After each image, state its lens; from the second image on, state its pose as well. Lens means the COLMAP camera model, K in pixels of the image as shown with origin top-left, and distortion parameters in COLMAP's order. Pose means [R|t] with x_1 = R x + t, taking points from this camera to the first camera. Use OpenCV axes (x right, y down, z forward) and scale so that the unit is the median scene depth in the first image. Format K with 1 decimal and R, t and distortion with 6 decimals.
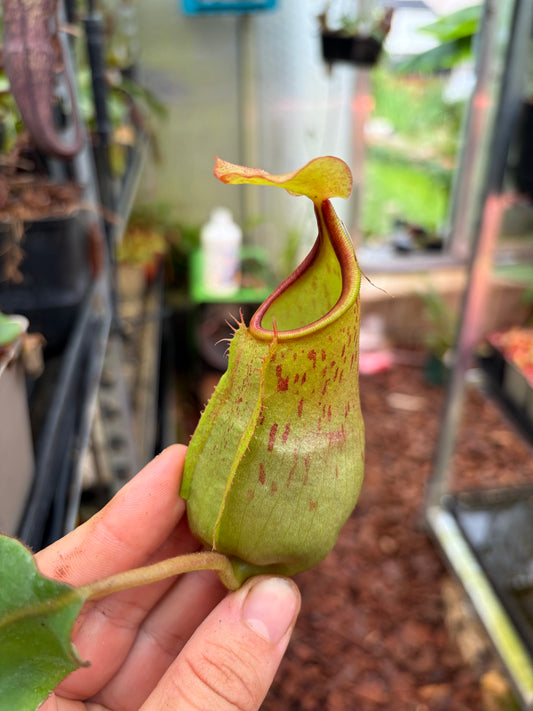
lens RADIAL K [[568.8, 0, 264.3], [0, 568.8, 342.7], [0, 0, 1]] dist [0.006304, -0.044546]
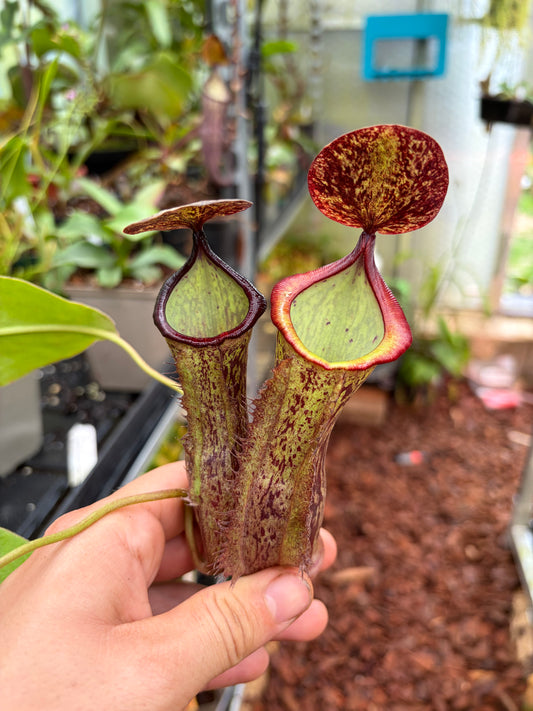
lens RADIAL K [[568.8, 0, 264.3], [0, 568.8, 342.7], [0, 0, 1]] dist [0.006304, -0.044546]
pose [[0.945259, 0.127237, -0.300492, 0.123740], [-0.149175, 0.987488, -0.051128, 0.077025], [0.290227, 0.093155, 0.952413, -0.201328]]
